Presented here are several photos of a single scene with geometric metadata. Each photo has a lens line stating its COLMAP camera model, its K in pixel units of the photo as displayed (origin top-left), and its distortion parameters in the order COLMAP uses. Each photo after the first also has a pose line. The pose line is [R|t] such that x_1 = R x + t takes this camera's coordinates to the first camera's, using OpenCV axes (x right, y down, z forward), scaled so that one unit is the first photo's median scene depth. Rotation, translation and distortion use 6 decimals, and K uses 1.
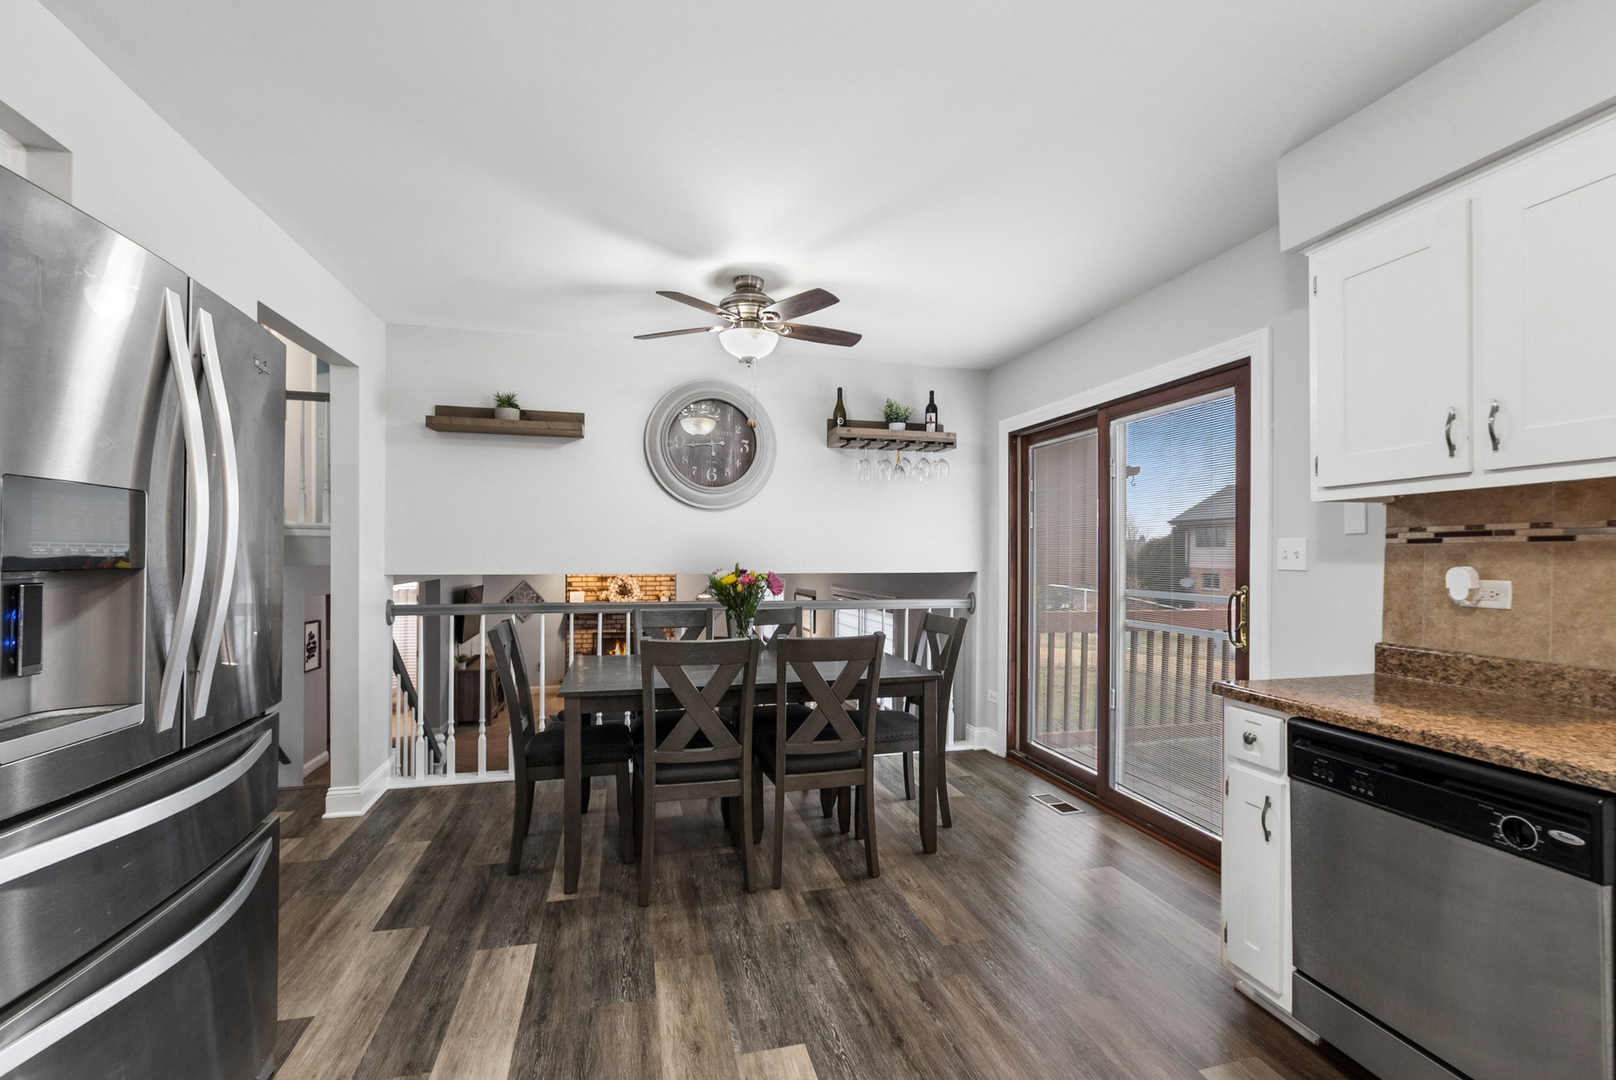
lens RADIAL K [[716.5, 0, 826.1], [0, 716.5, 556.2], [0, 0, 1]] dist [-0.008419, 0.002602]
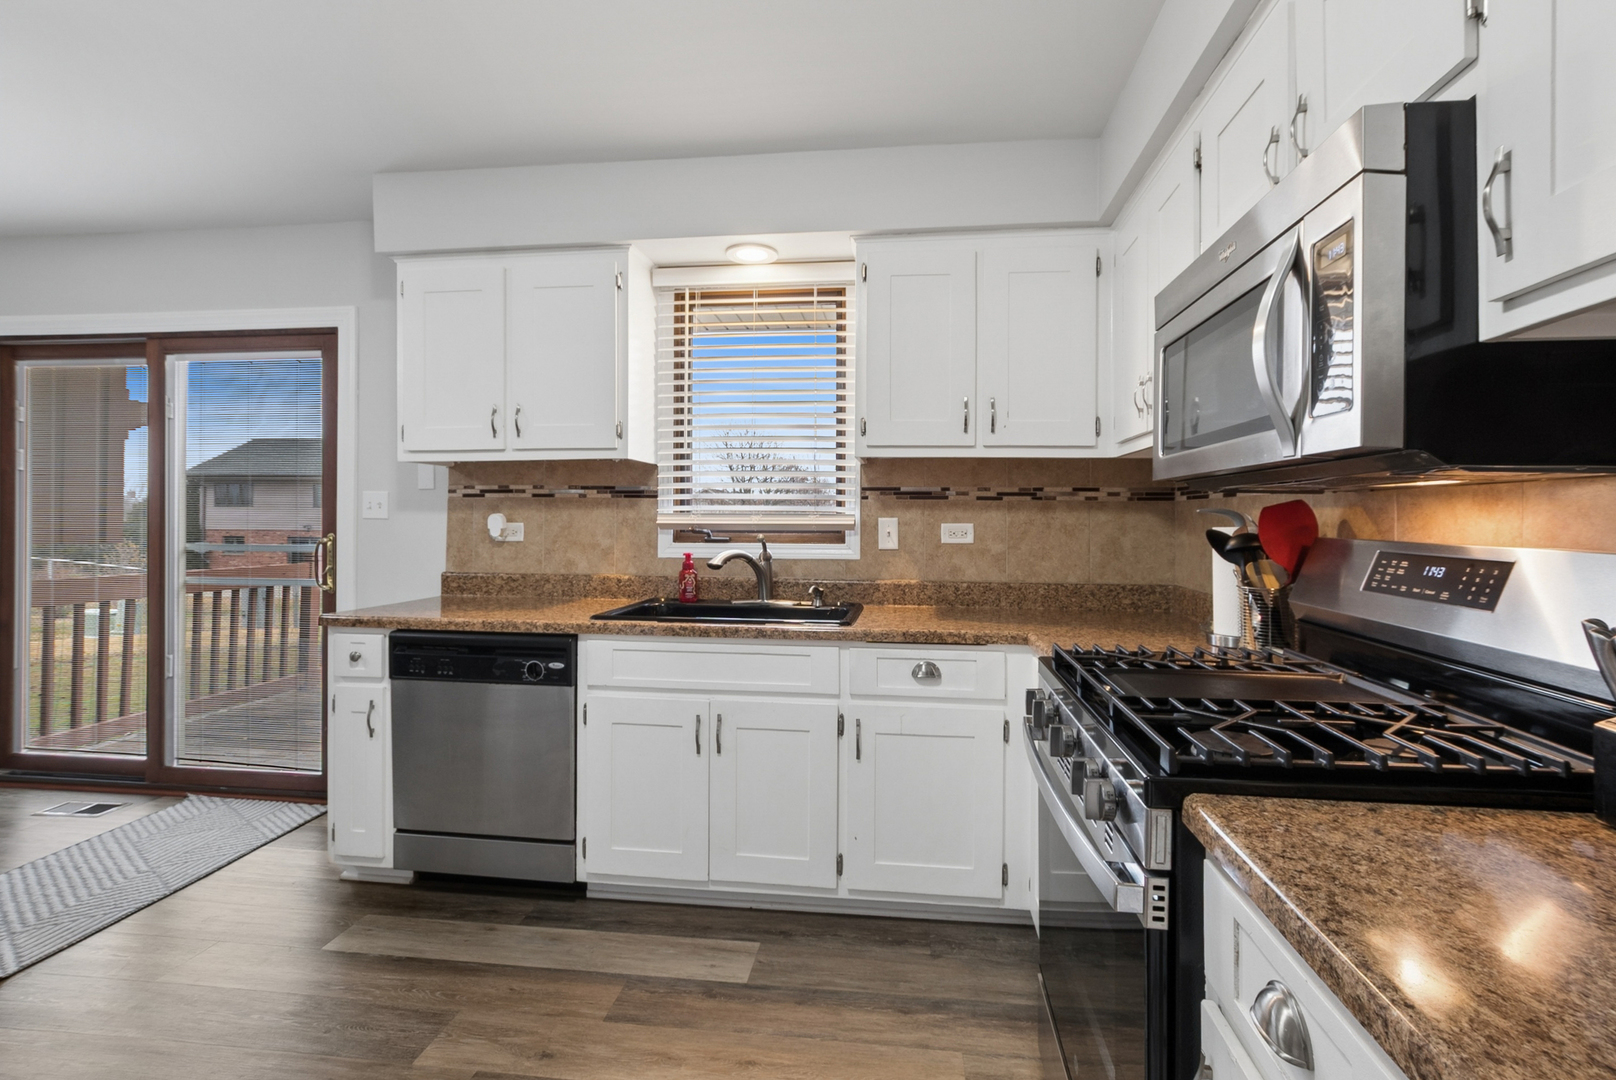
lens RADIAL K [[716.5, 0, 816.9], [0, 716.5, 535.9], [0, 0, 1]] dist [-0.008419, 0.002602]
pose [[0.377417, -0.019345, 0.925841, -0.212907], [-0.004008, 0.999738, 0.022523, 0.024309], [-0.926035, -0.012211, 0.377241, -0.156450]]
